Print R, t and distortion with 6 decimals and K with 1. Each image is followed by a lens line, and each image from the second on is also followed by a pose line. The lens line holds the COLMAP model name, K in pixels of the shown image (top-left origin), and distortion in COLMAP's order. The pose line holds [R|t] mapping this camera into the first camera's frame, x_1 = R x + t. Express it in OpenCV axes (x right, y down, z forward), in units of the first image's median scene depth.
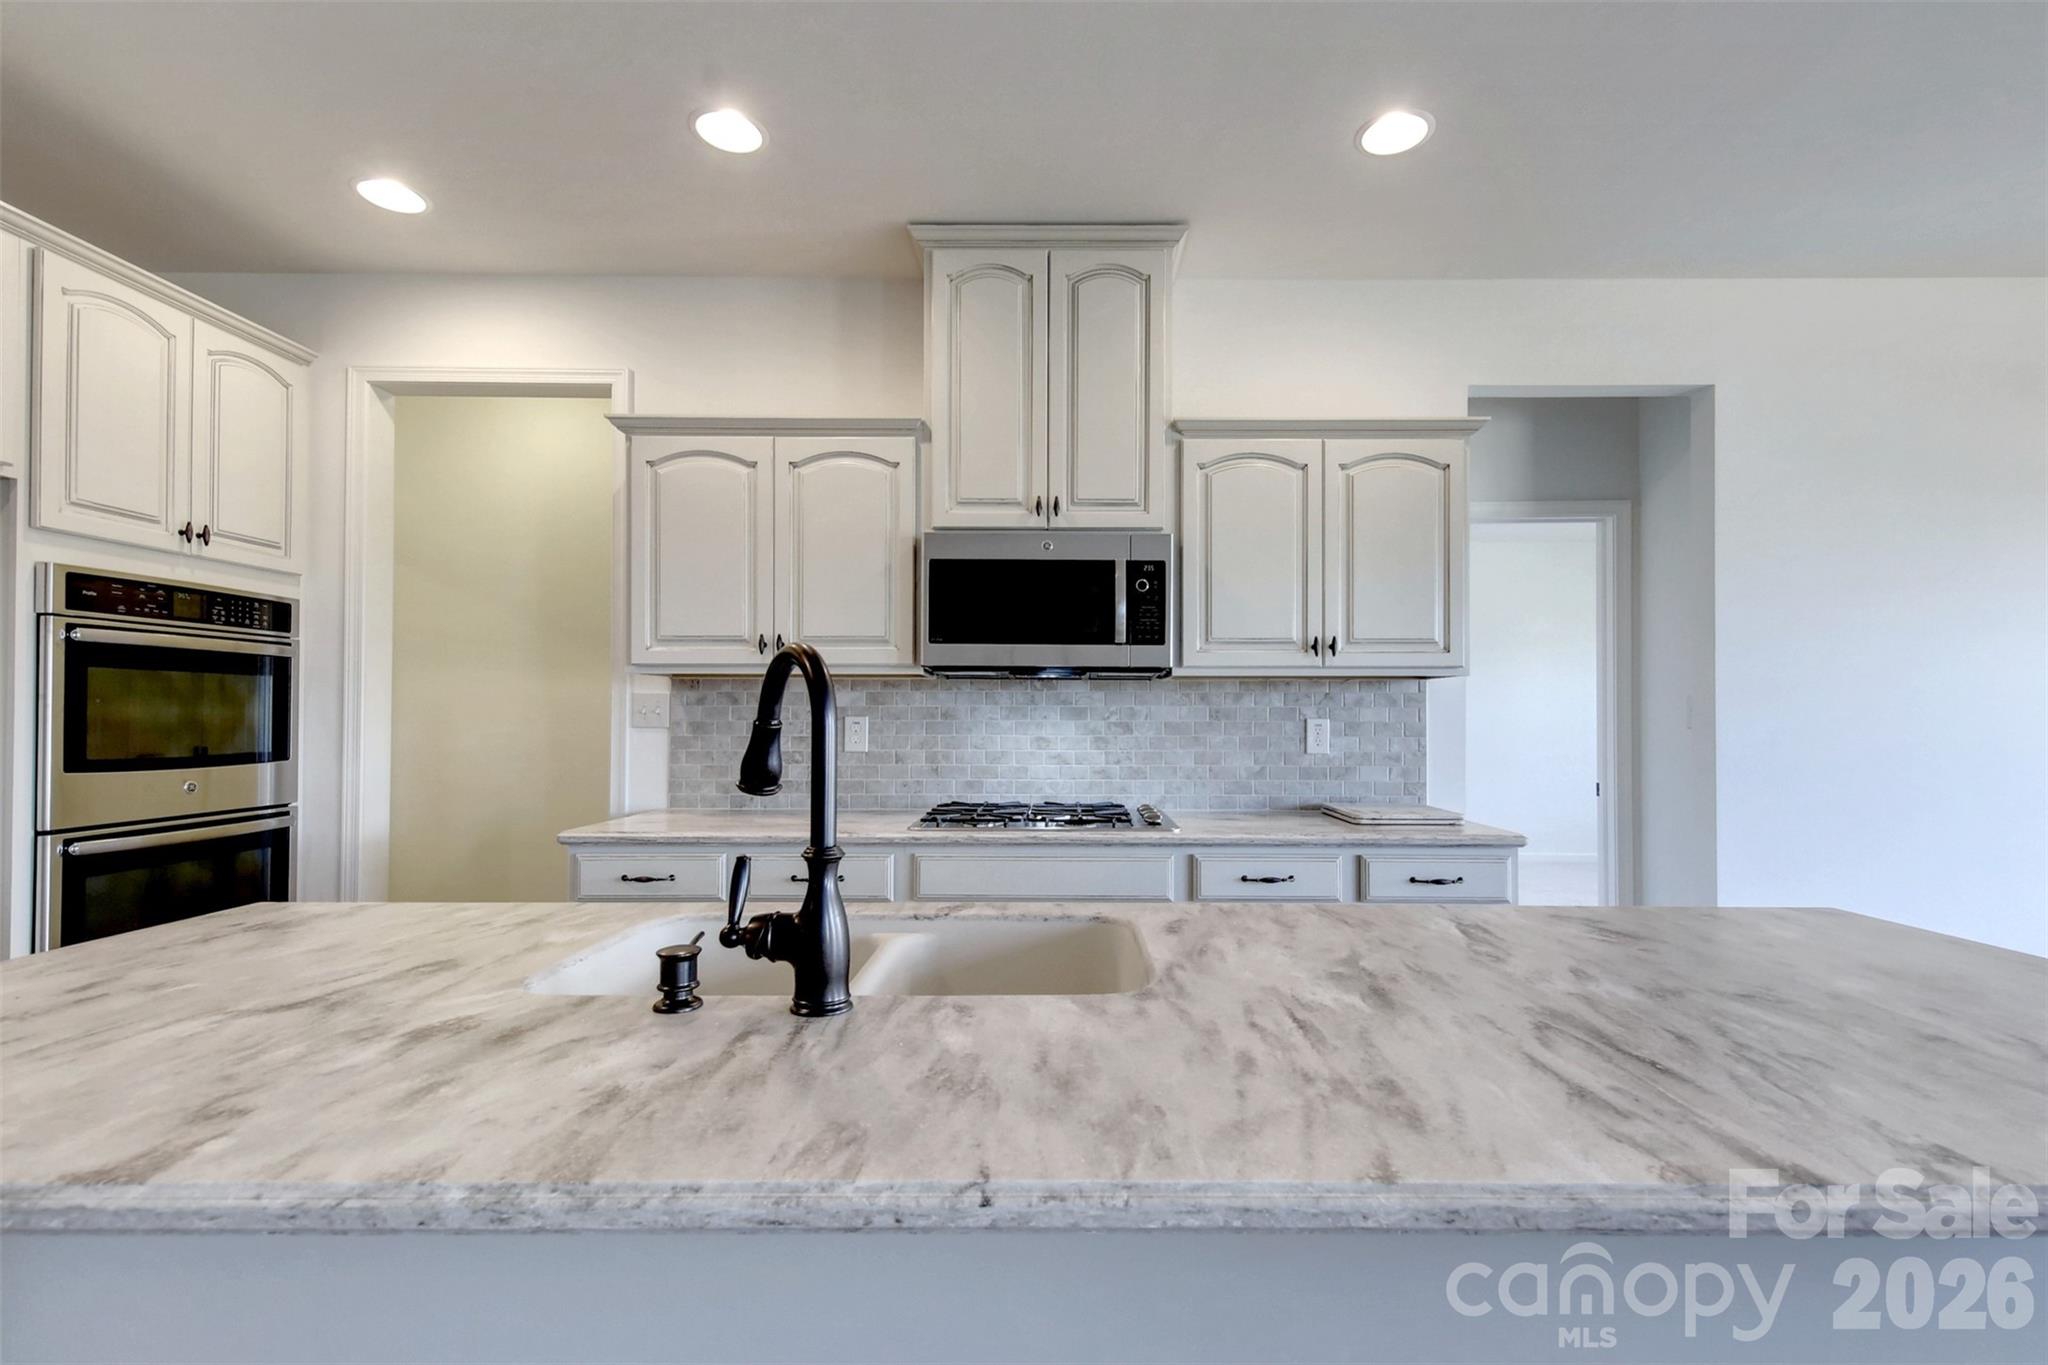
lens RADIAL K [[916.8, 0, 1058.0], [0, 916.8, 705.2], [0, 0, 1]] dist [0.026410, 0.000001]
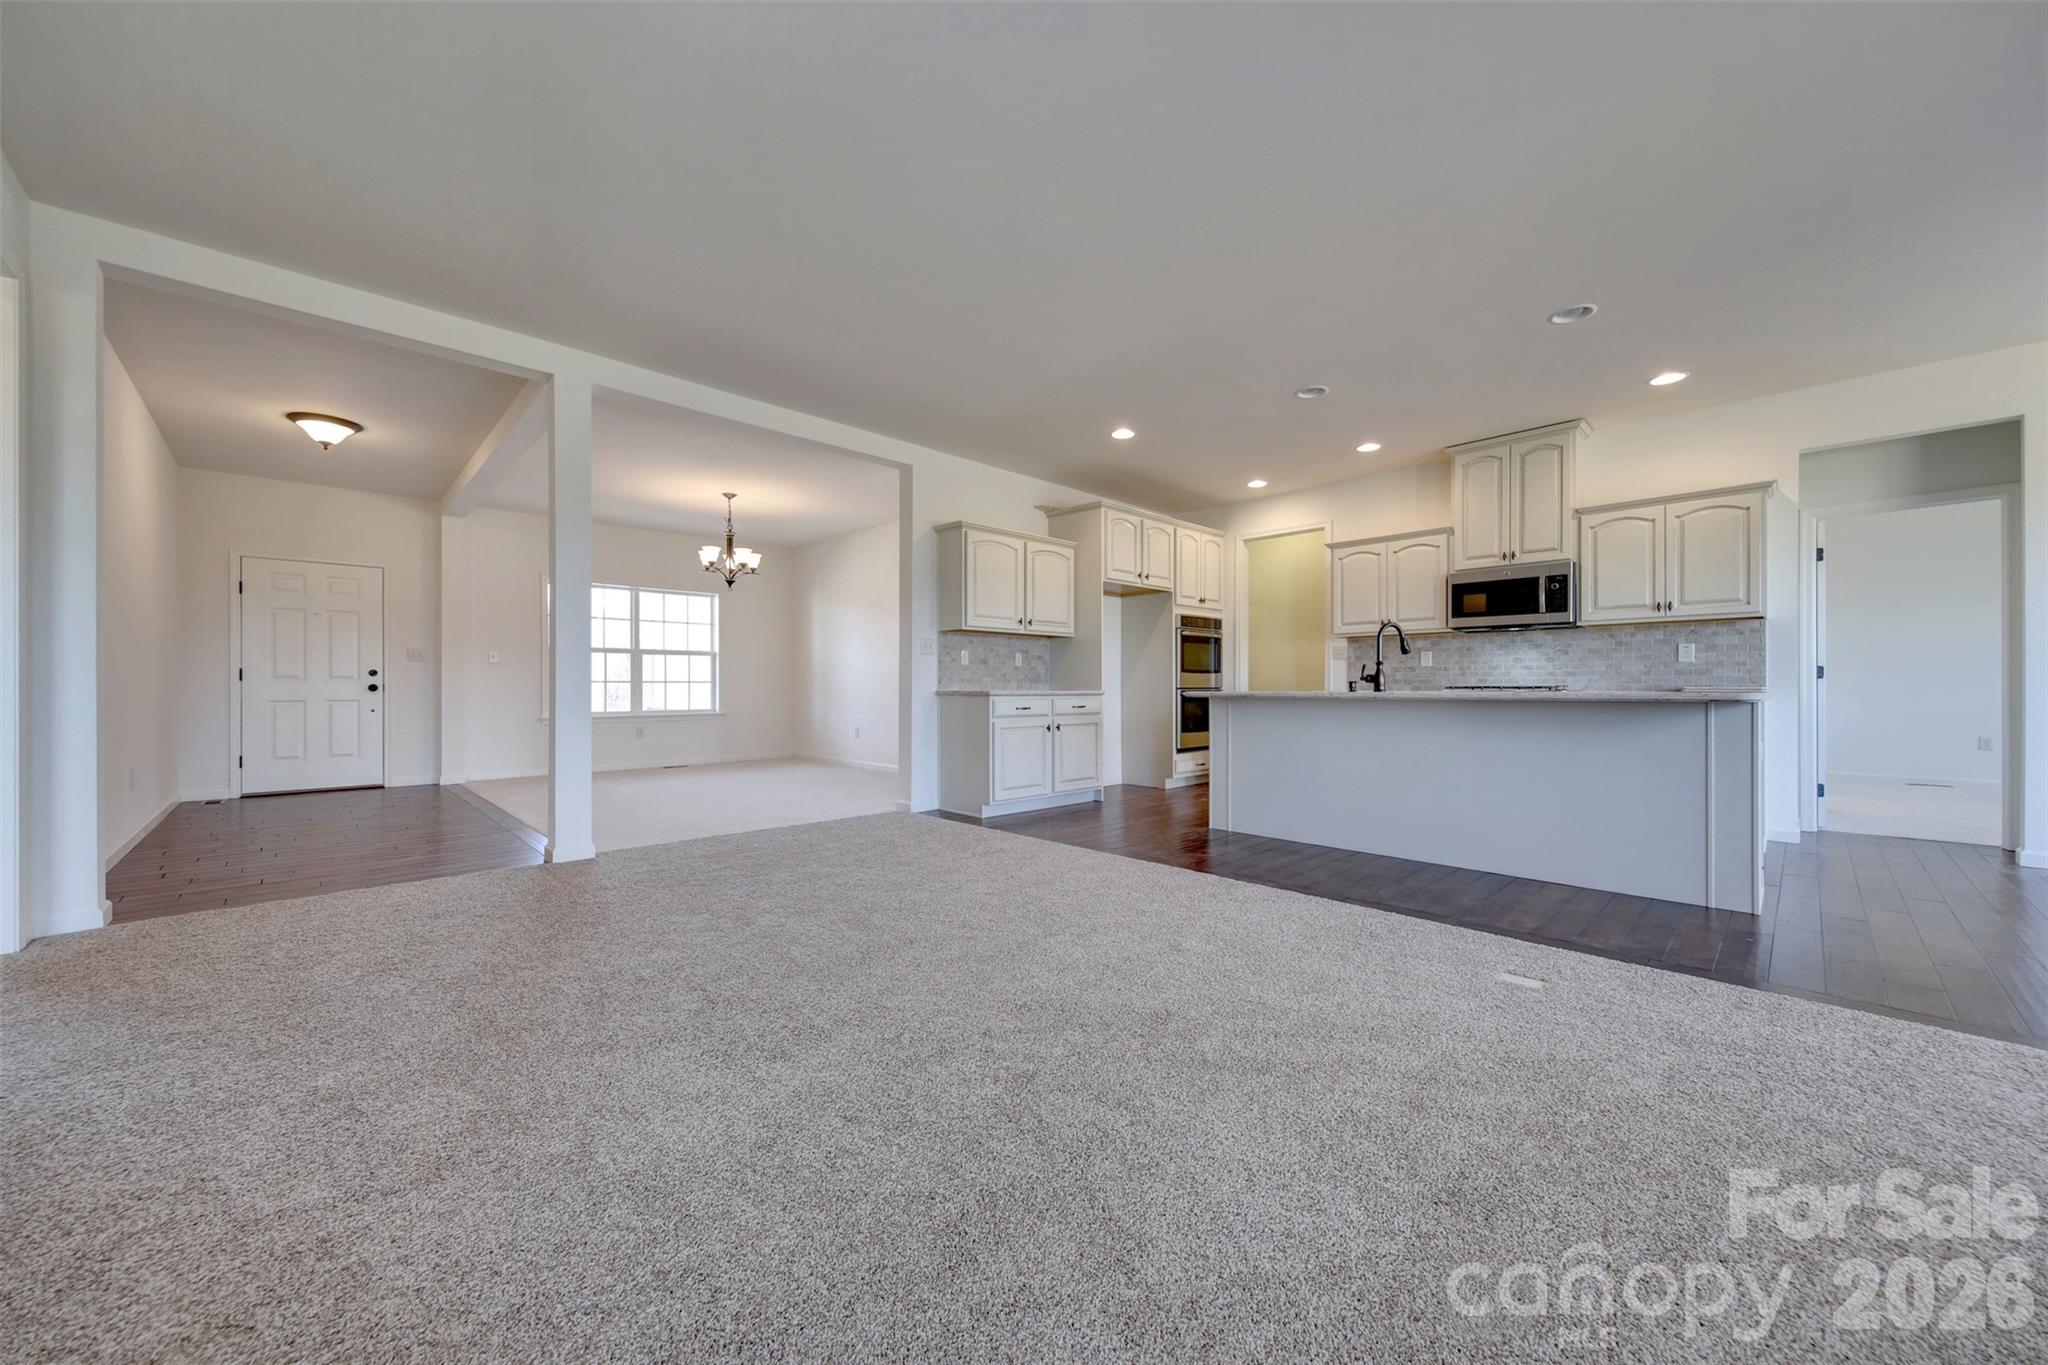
lens RADIAL K [[753.0, 0, 1036.2], [0, 753.0, 688.4], [0, 0, 1]] dist [-0.001421, -0.000163]
pose [[0.707456, -0.003471, -0.706749, 0.480196], [0.012203, 0.999899, 0.007305, 0.088986], [0.706652, -0.013793, 0.707427, -1.178680]]
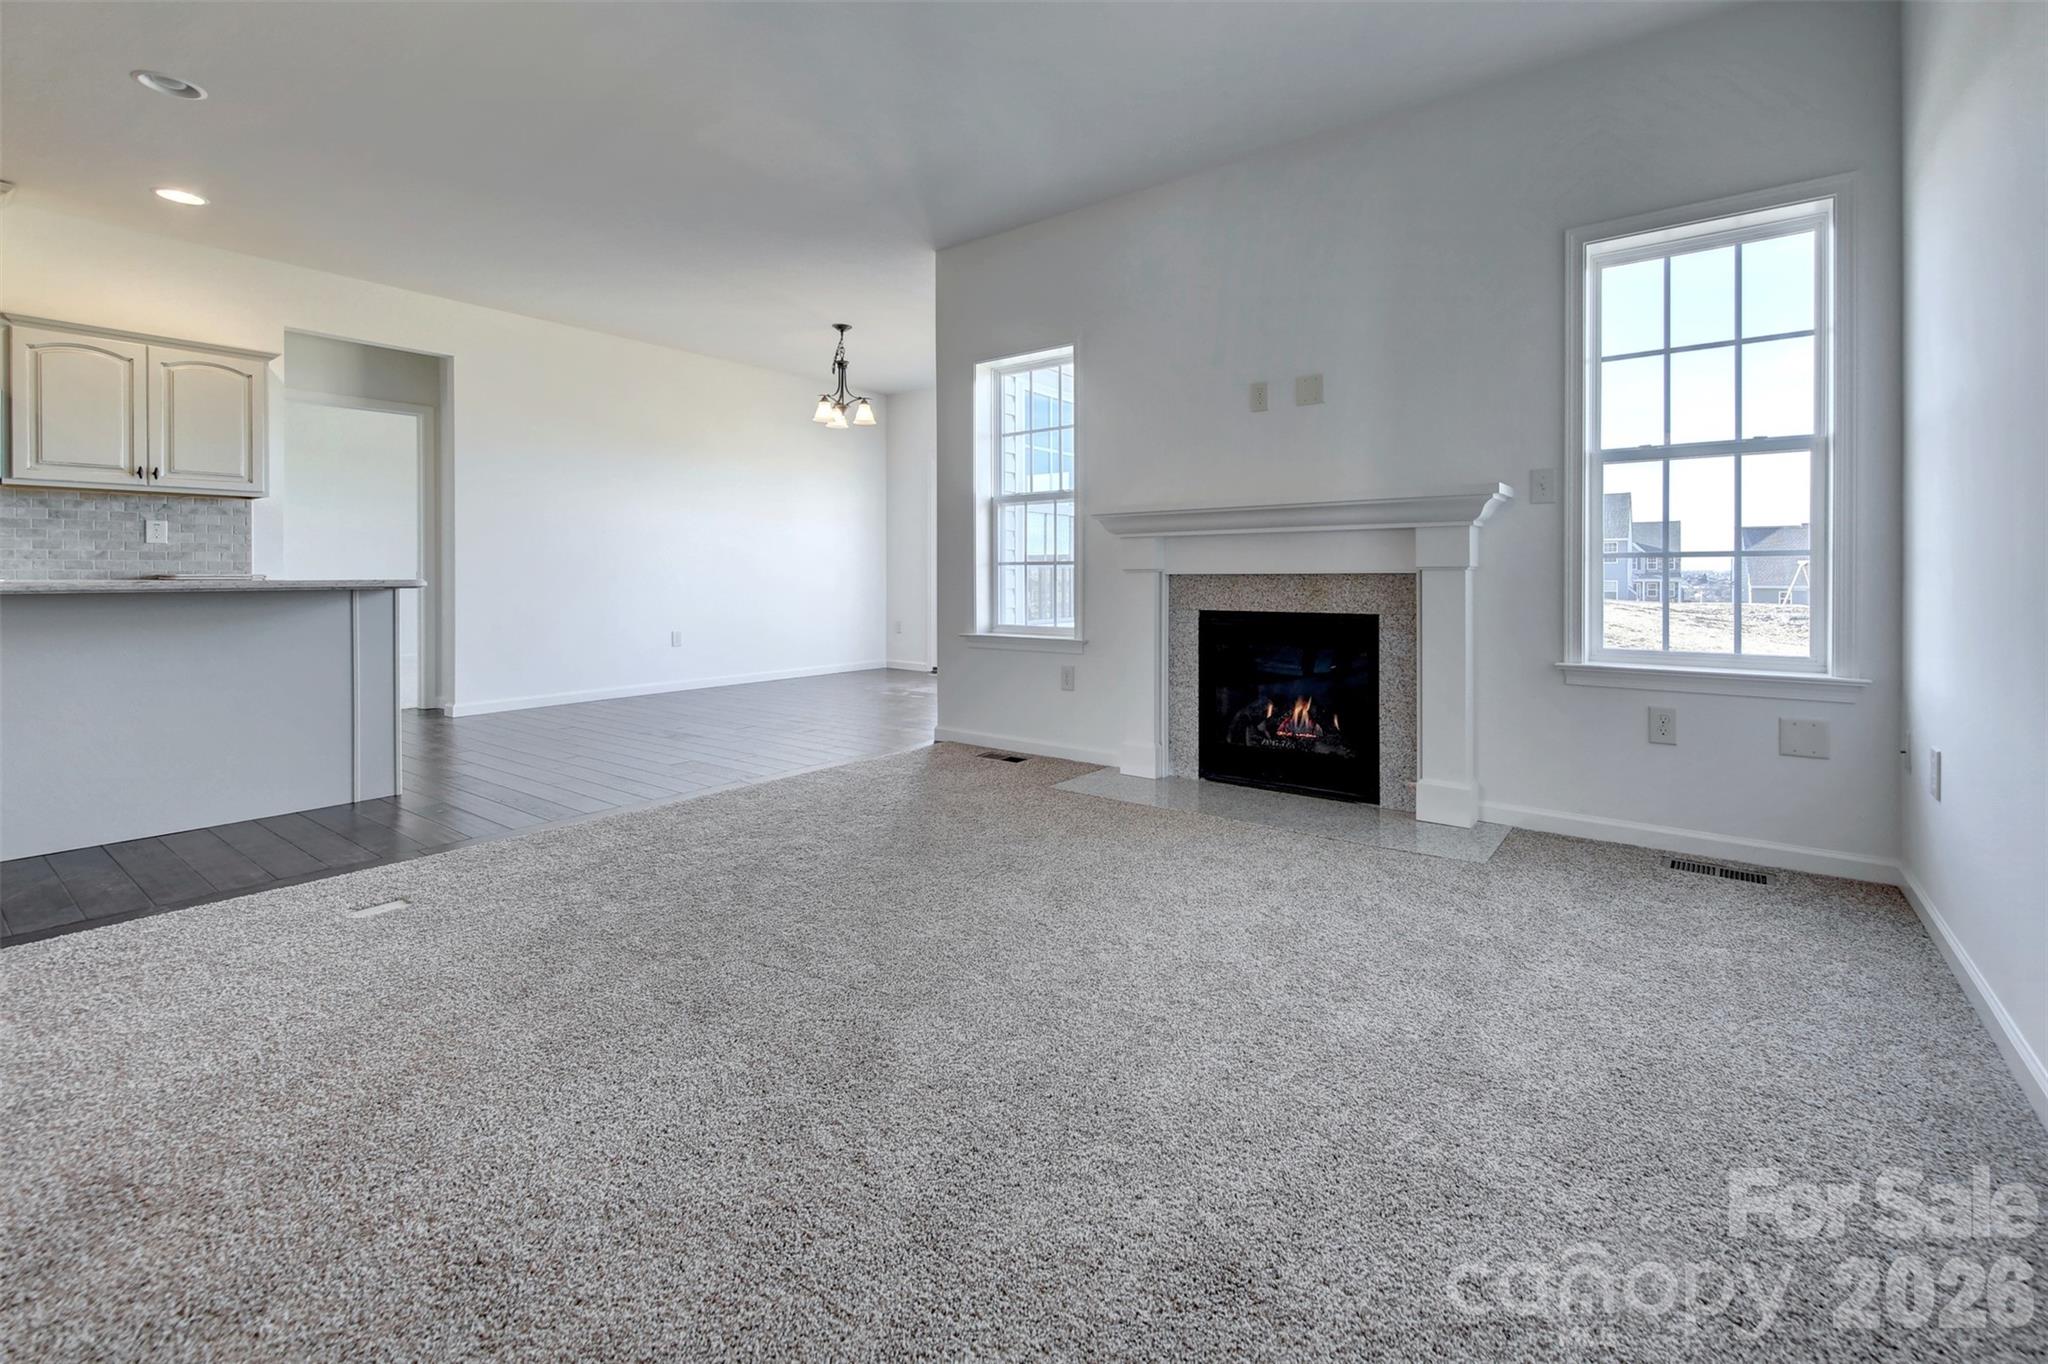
lens RADIAL K [[866.2, 0, 1093.3], [0, 866.2, 576.9], [0, 0, 1]] dist [-0.002850, -0.001025]
pose [[0.566547, -0.006168, 0.824007, -0.022141], [-0.007762, 0.999888, 0.012821, 0.087745], [-0.823993, -0.013659, 0.566435, -1.249633]]
